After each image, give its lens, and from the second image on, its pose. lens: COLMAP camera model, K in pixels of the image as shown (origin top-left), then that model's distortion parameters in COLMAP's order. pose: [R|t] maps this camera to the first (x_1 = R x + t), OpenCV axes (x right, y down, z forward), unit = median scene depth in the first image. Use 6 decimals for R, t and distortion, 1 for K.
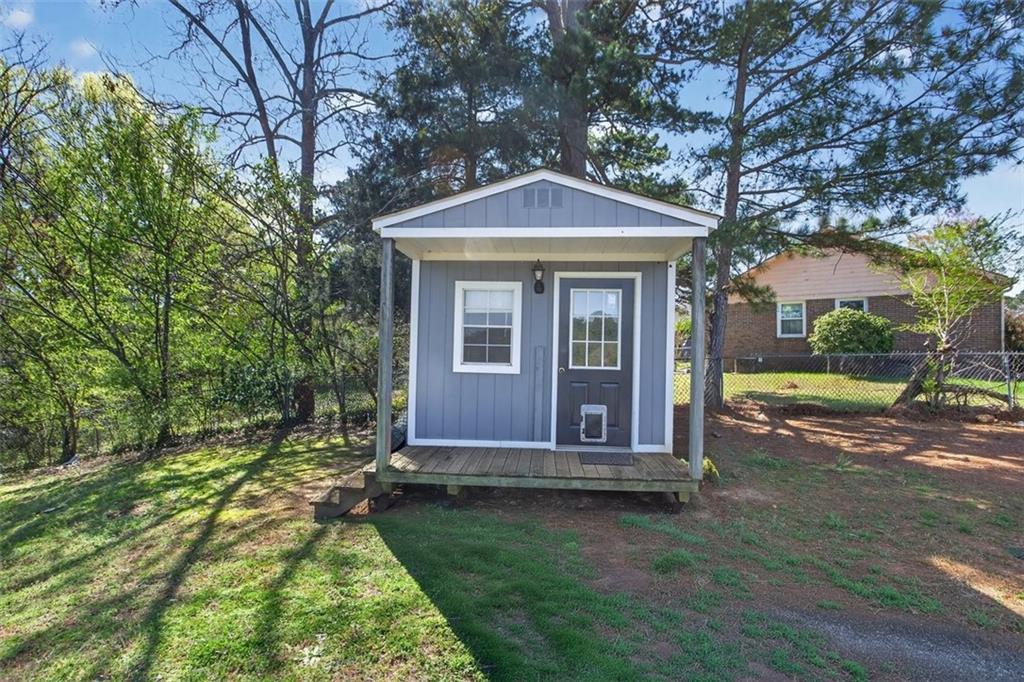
lens RADIAL K [[495.3, 0, 518.5], [0, 495.3, 333.6], [0, 0, 1]] dist [-0.006864, 0.000726]
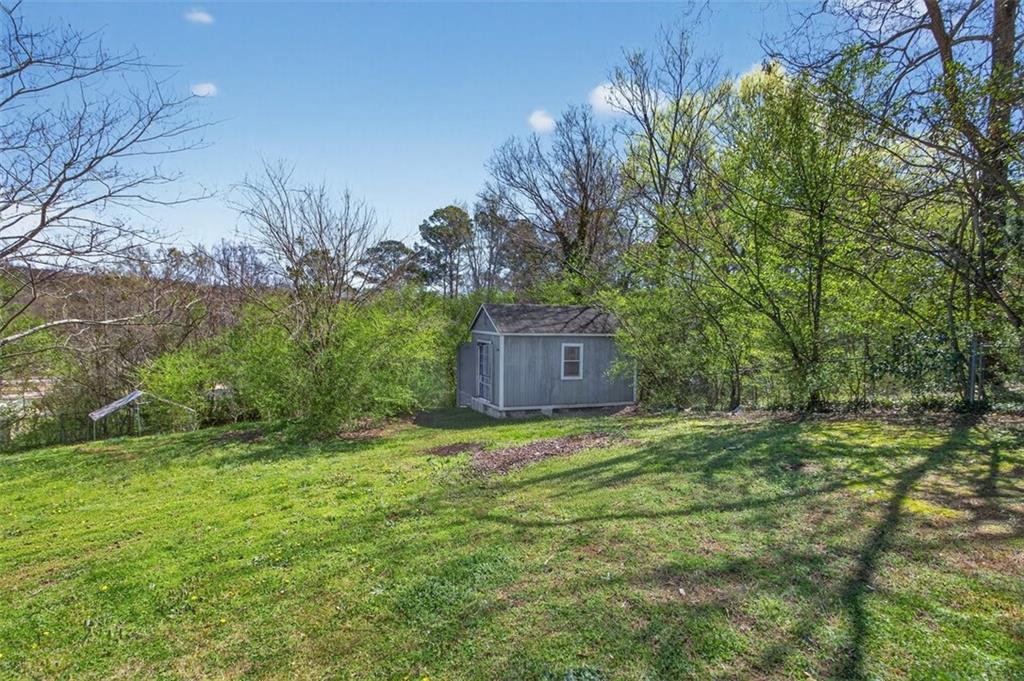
lens RADIAL K [[495.3, 0, 518.5], [0, 495.3, 333.1], [0, 0, 1]] dist [-0.006864, 0.000726]
pose [[0.424724, 0.027879, -0.904893, -0.118832], [0.021961, 0.998914, 0.041083, 0.027151], [0.905056, -0.037321, 0.423651, 0.054245]]
